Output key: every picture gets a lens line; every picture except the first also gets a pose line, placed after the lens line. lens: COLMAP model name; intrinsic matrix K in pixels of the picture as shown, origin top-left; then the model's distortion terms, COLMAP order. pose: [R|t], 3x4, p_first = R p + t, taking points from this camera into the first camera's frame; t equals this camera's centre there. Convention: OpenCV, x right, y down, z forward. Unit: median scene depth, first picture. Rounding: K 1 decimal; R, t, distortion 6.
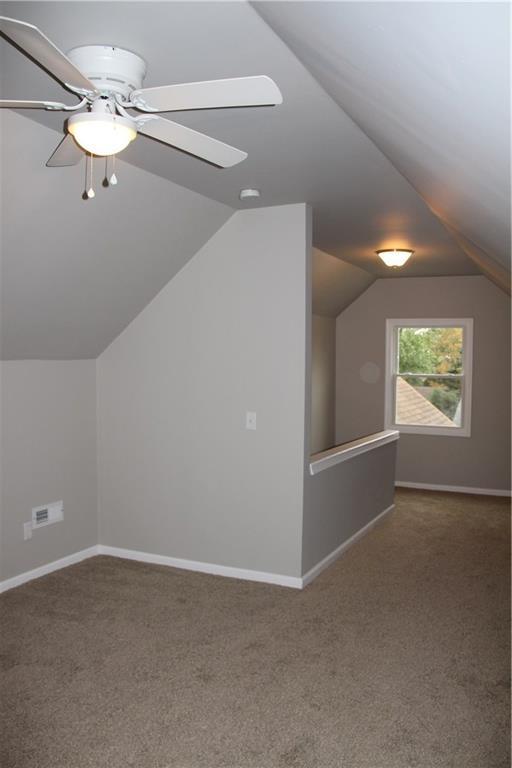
lens RADIAL K [[644.8, 0, 256.0], [0, 644.8, 384.0], [0, 0, 1]] dist [-0.170011, 0.139522]
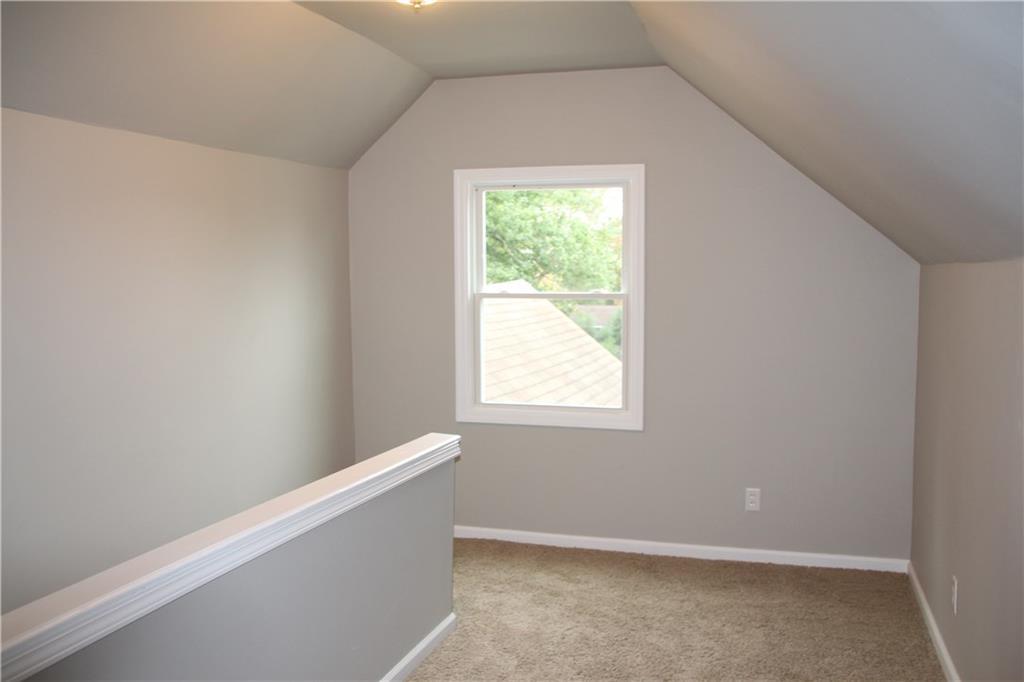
lens RADIAL K [[973.5, 0, 512.0], [0, 973.5, 341.0], [0, 0, 1]] dist [-0.070095, 0.000609]
pose [[0.986389, -0.025120, 0.162500, 0.128870], [0.019037, 0.999062, 0.038885, -0.008045], [-0.163325, -0.035262, 0.985942, 0.317929]]
